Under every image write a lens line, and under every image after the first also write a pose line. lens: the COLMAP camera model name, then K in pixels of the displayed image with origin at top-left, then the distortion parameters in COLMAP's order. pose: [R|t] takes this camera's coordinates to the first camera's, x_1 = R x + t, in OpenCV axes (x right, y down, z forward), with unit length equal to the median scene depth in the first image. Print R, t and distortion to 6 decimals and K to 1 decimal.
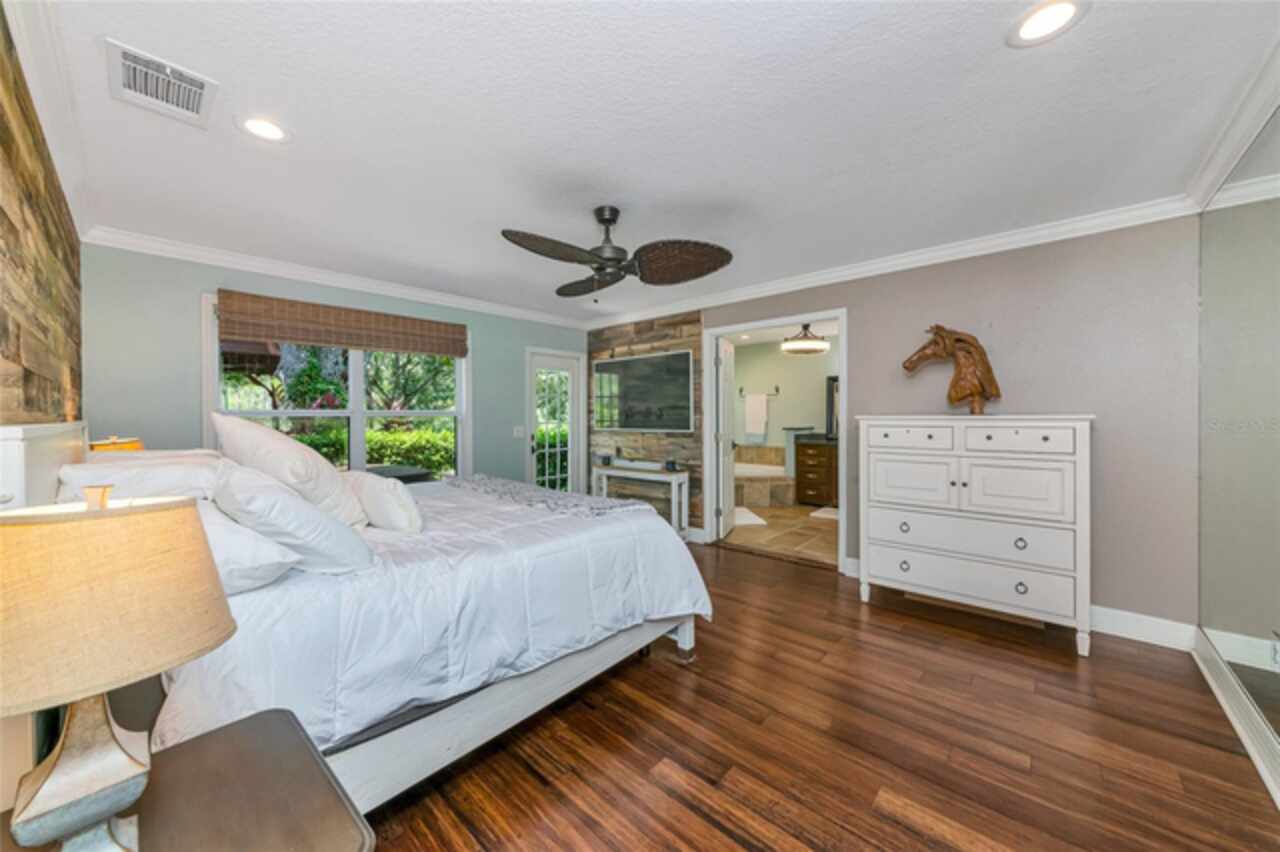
lens RADIAL K [[459.3, 0, 633.7], [0, 459.3, 413.7], [0, 0, 1]] dist [0.000210, 0.000000]
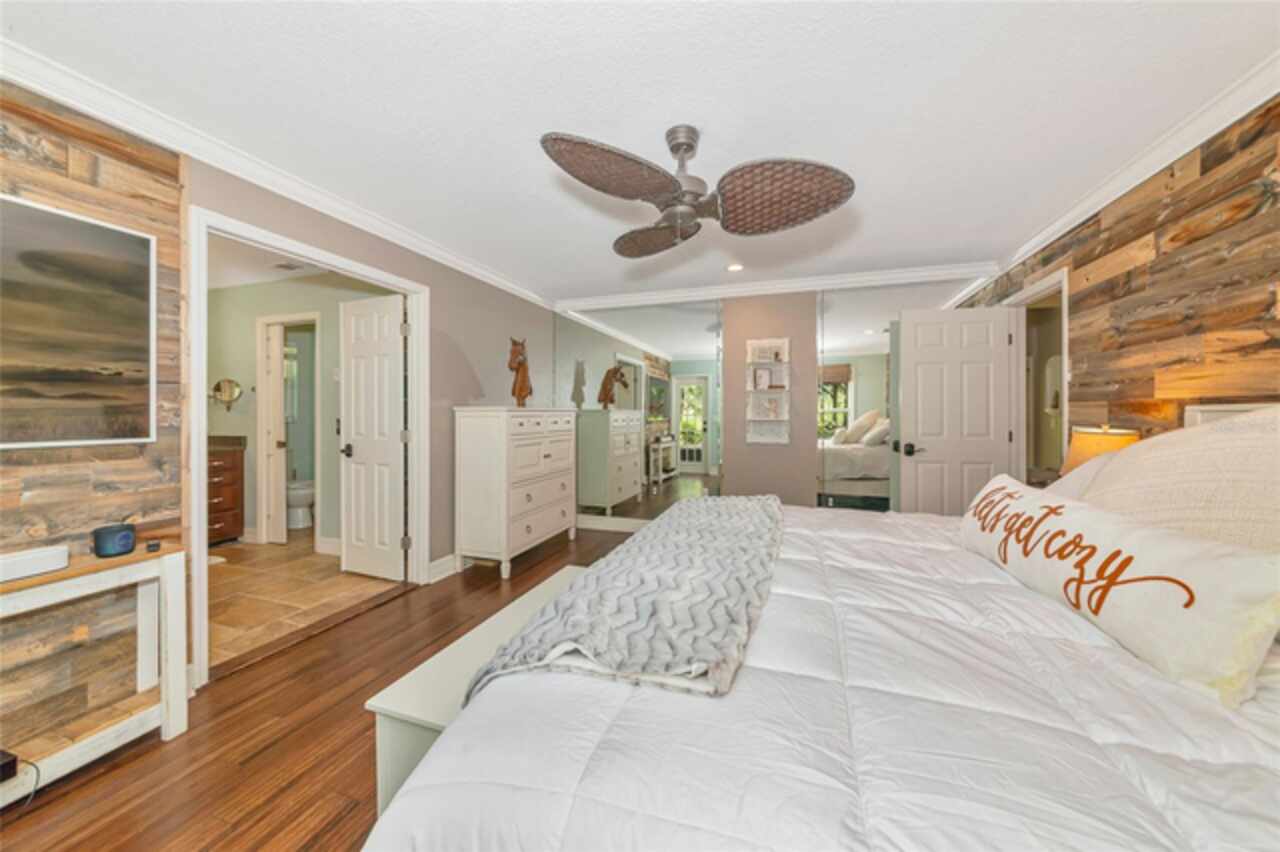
lens RADIAL K [[459.3, 0, 633.7], [0, 459.3, 413.7], [0, 0, 1]] dist [0.000210, 0.000000]
pose [[-0.407222, 0.004839, 0.913316, -0.412850], [0.000814, 0.999987, -0.004935, 0.017487], [-0.913329, -0.001266, -0.407221, 0.786559]]
